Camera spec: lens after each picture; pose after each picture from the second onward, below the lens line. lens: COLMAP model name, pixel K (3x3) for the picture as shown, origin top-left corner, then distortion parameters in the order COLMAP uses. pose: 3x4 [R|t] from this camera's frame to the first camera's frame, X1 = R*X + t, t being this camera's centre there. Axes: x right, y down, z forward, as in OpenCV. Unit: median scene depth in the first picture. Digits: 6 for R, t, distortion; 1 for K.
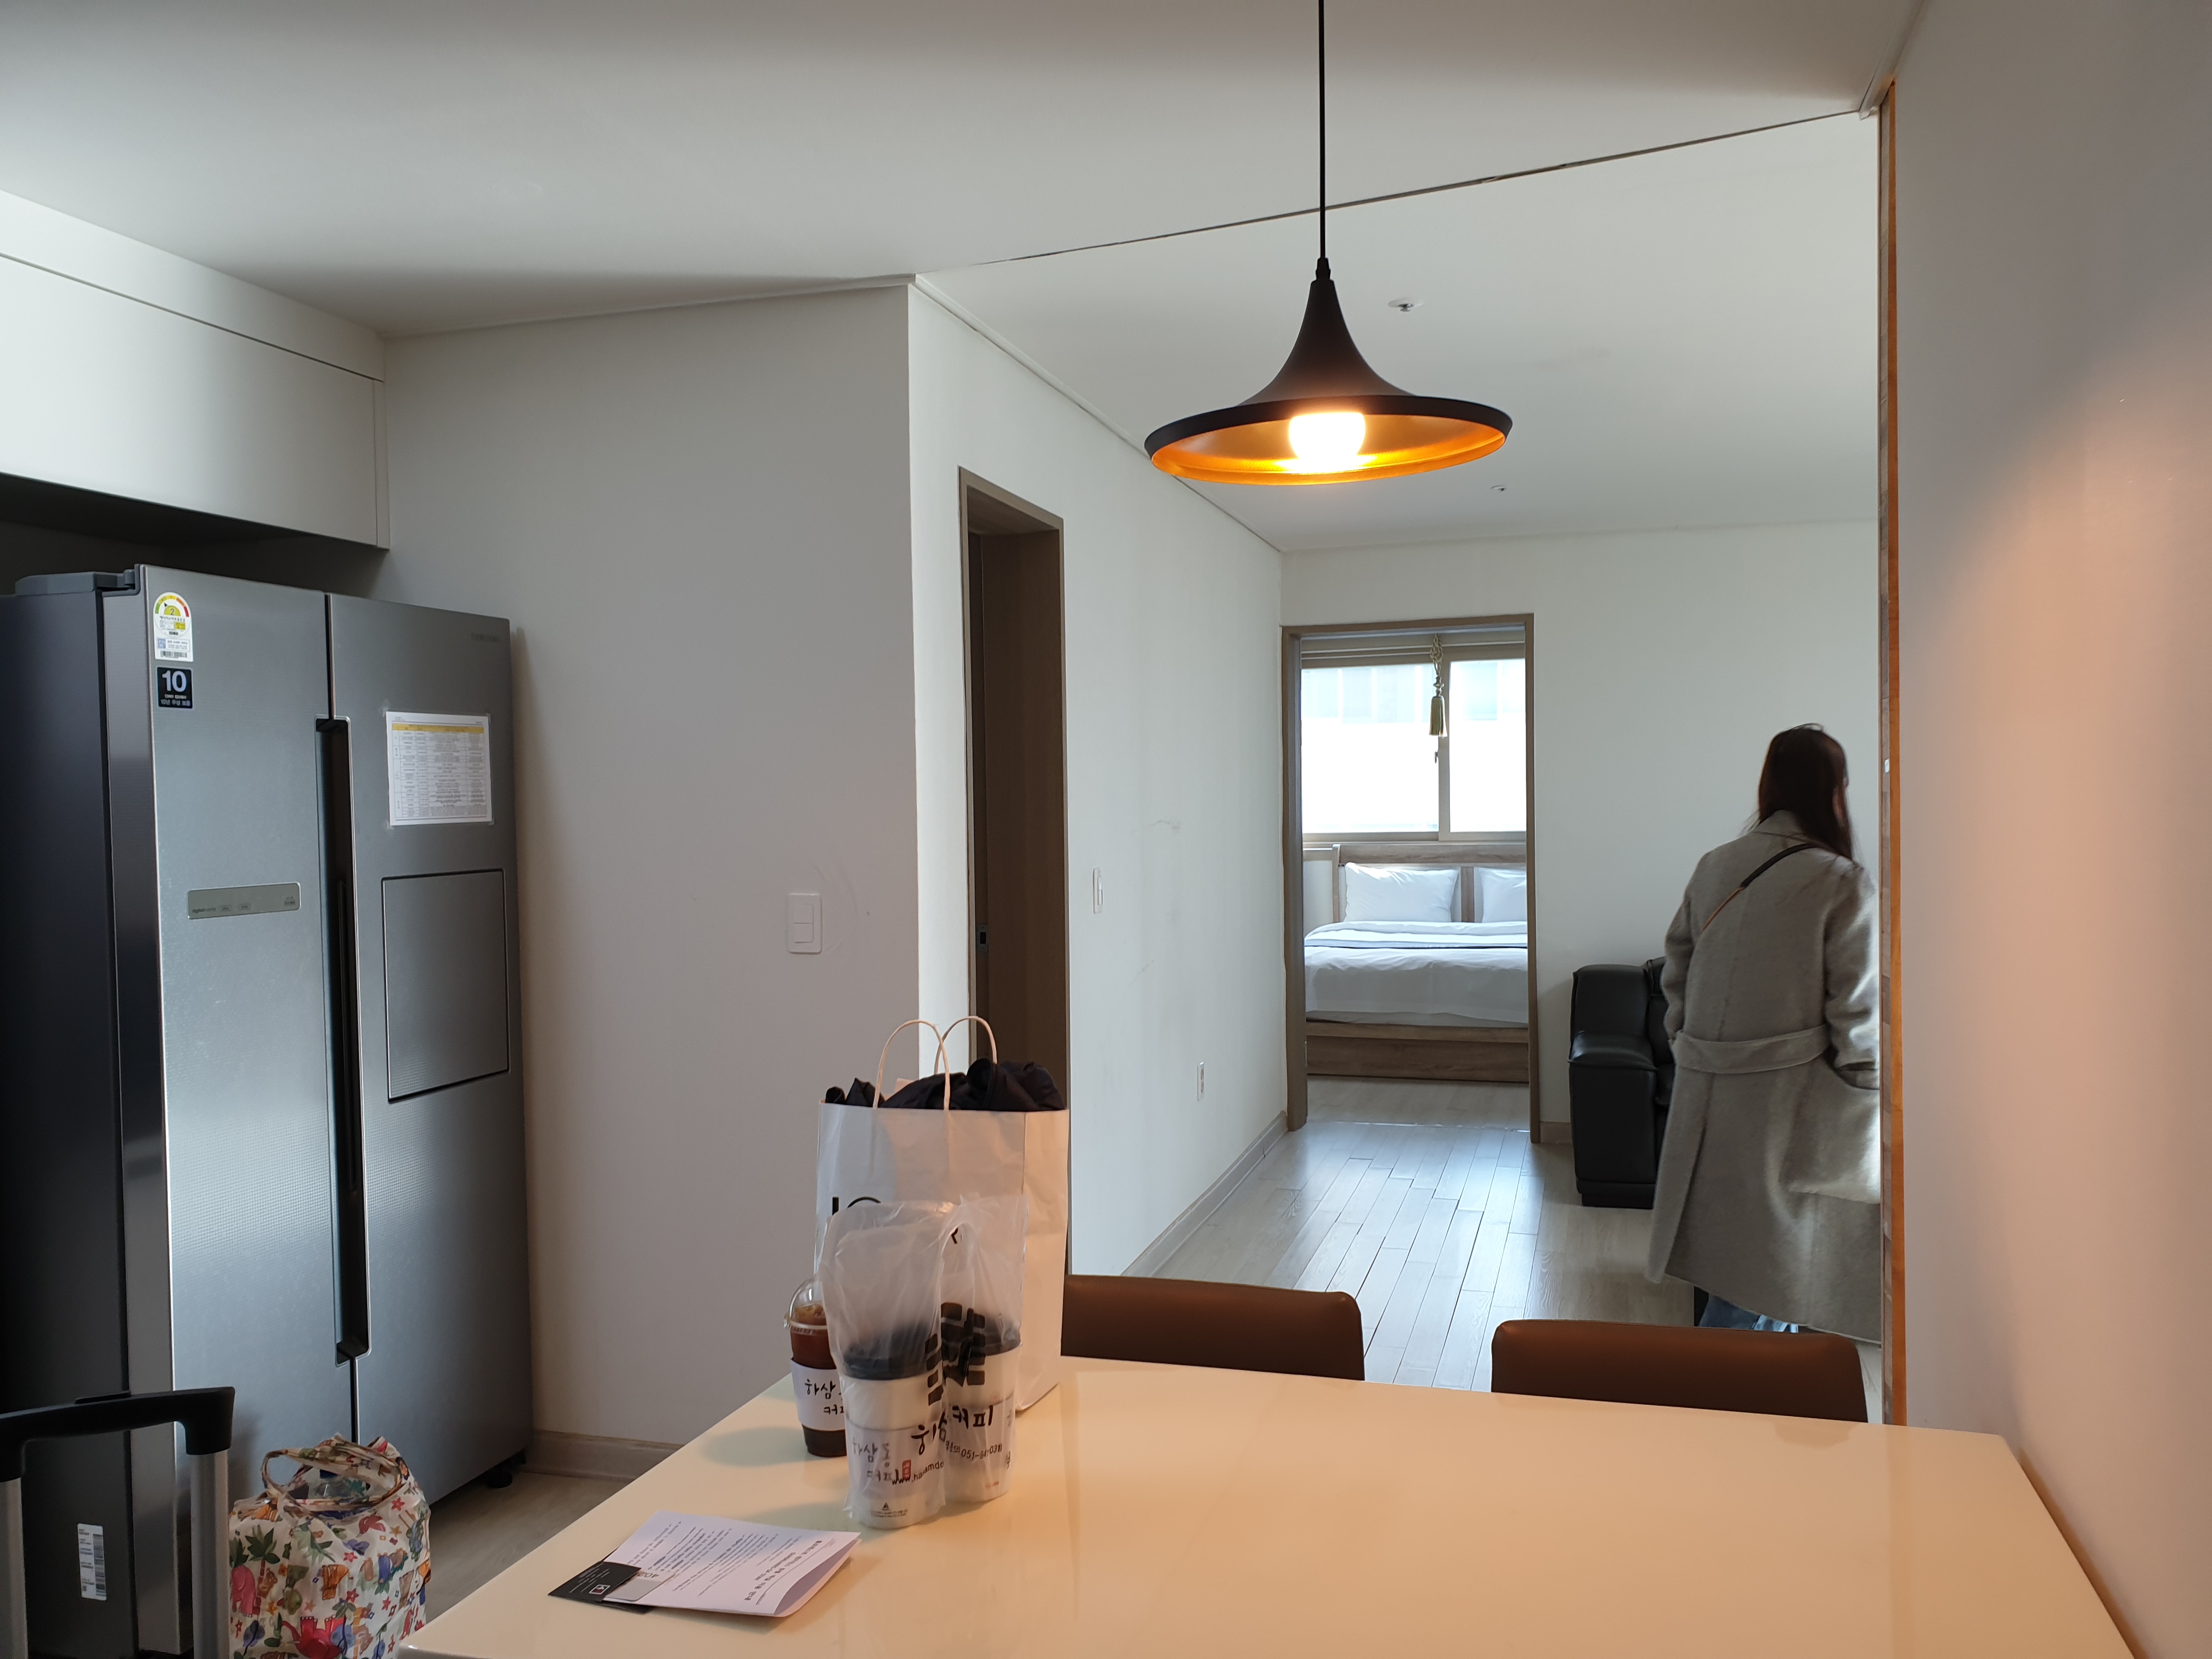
lens RADIAL K [[1737.5, 0, 1106.0], [0, 1737.5, 829.5], [0, 0, 1]] dist [-0.000764, -0.001757]
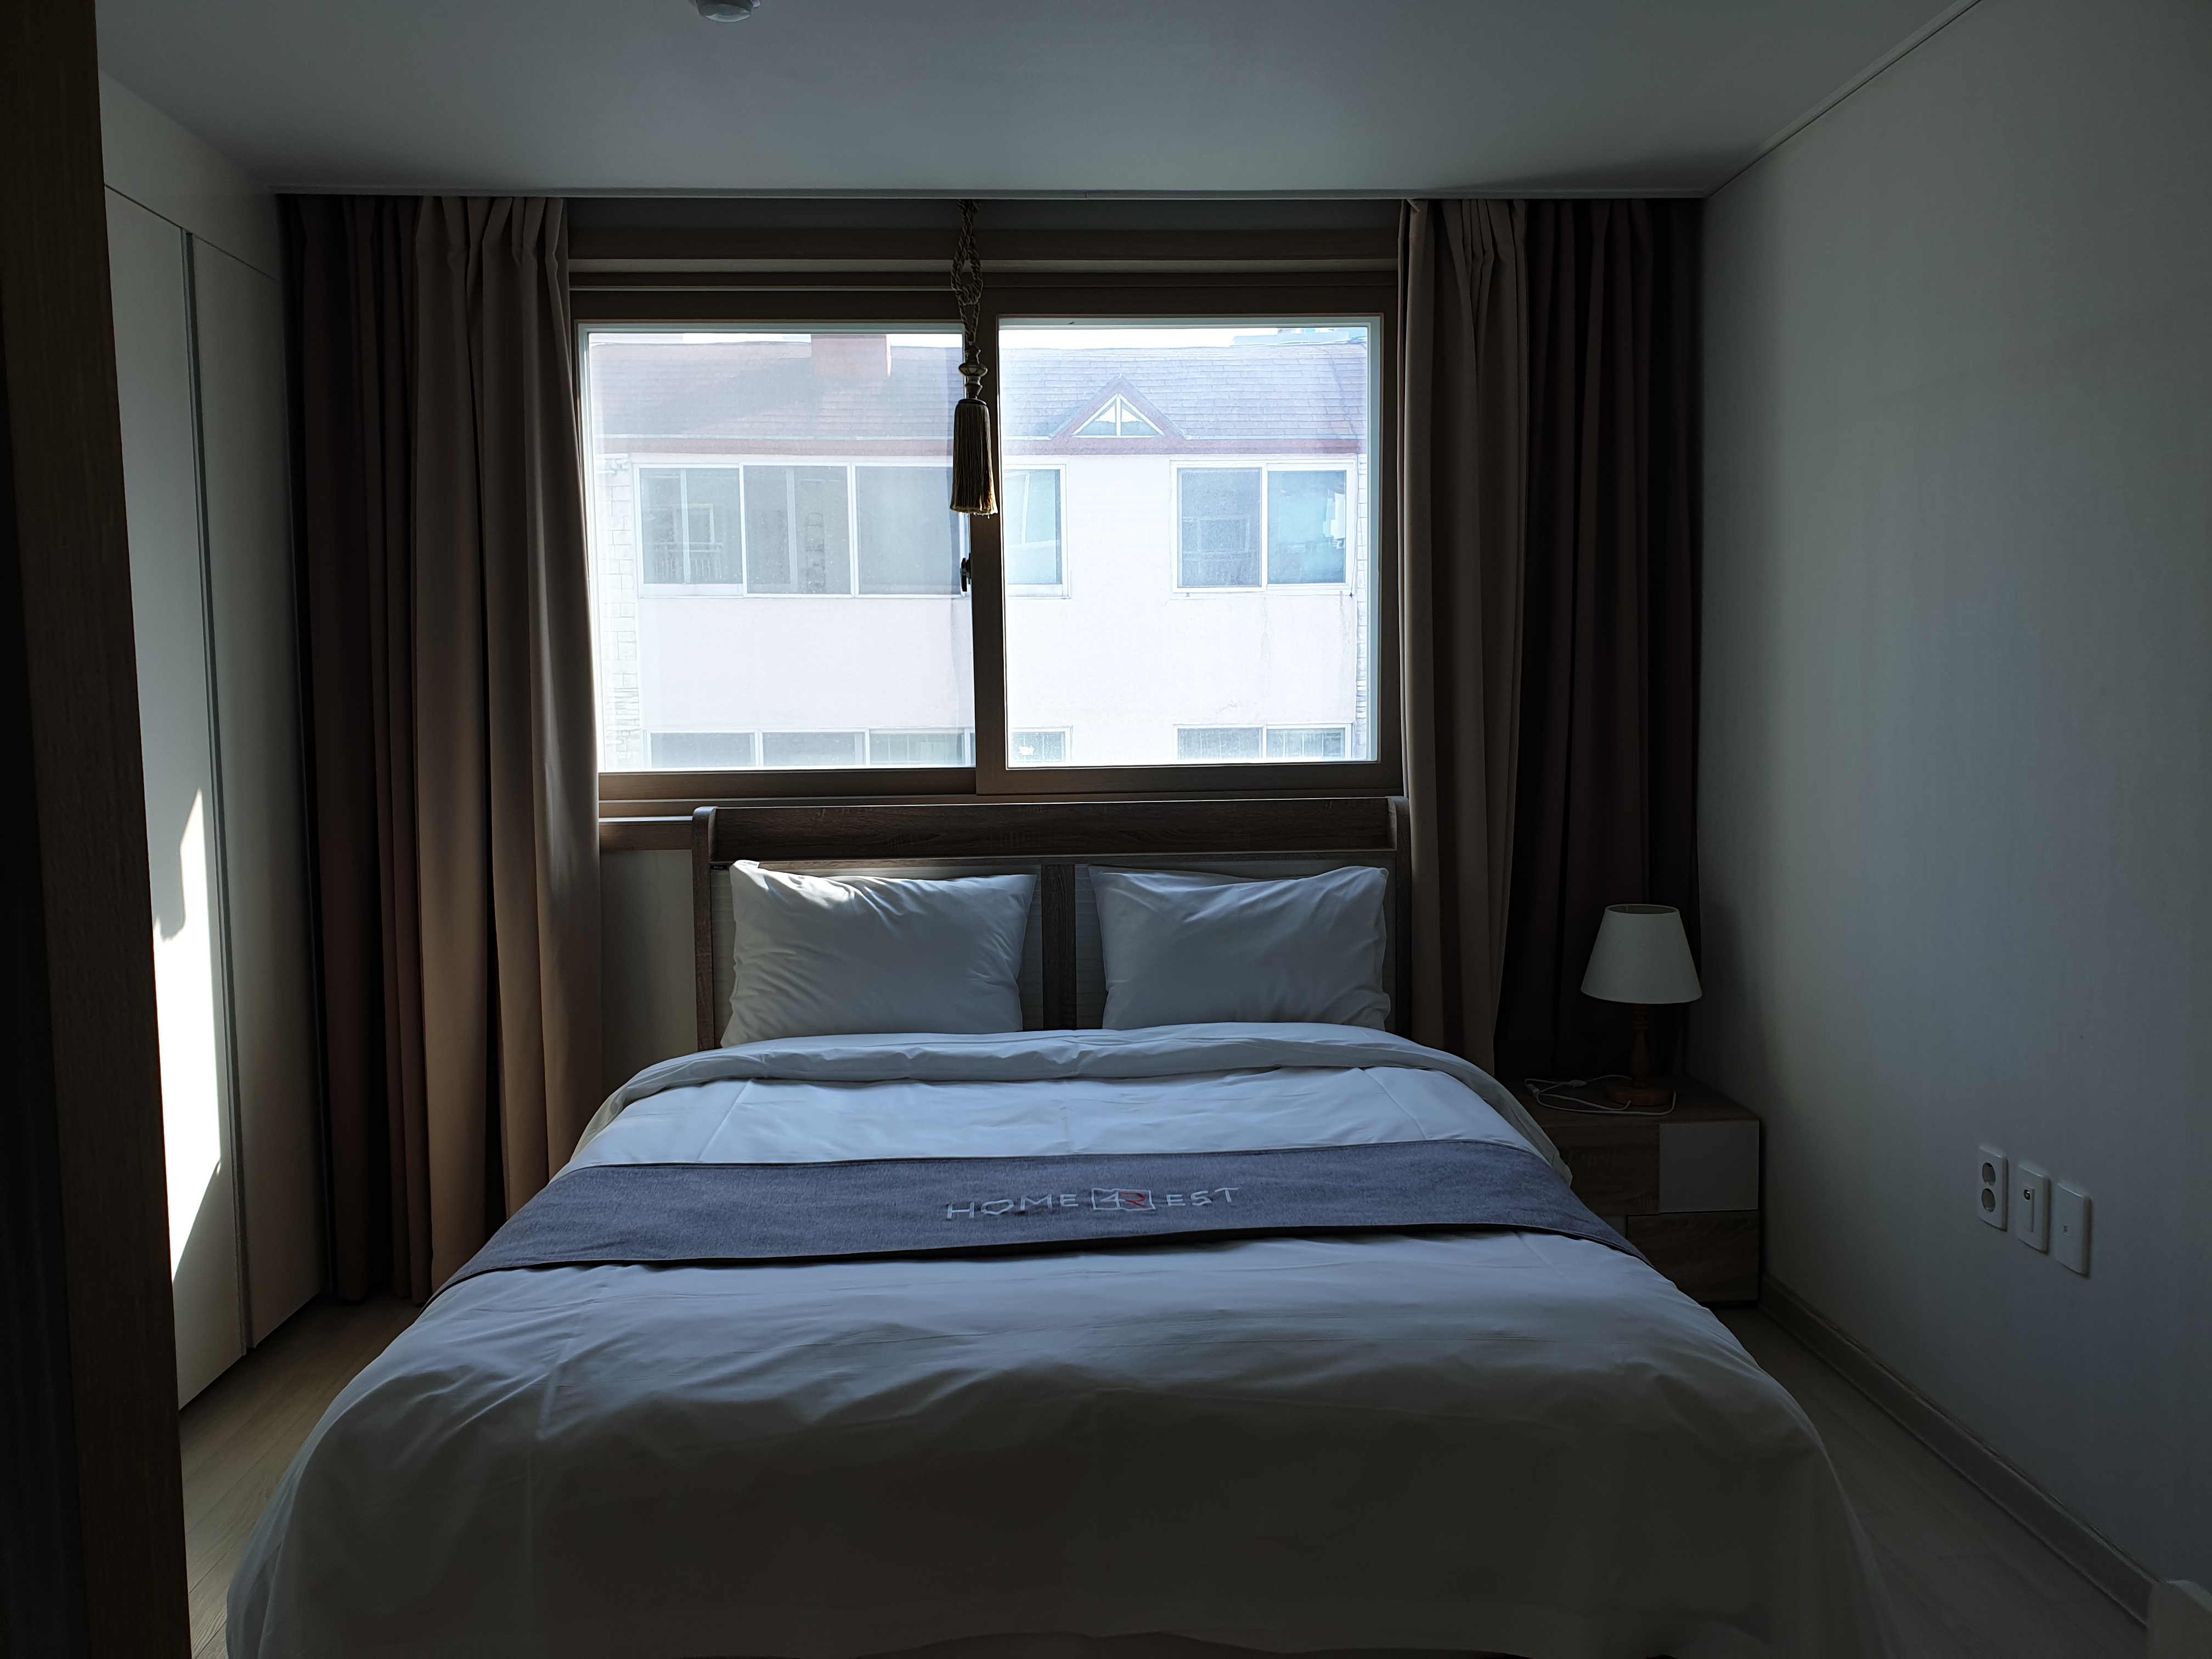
lens RADIAL K [[1737.5, 0, 1106.0], [0, 1737.5, 829.5], [0, 0, 1]] dist [-0.000764, -0.001757]
pose [[0.942547, -0.030151, 0.332709, 0.092063], [0.016574, 0.998913, 0.043568, -0.001515], [-0.333661, -0.035551, 0.942022, 0.636367]]
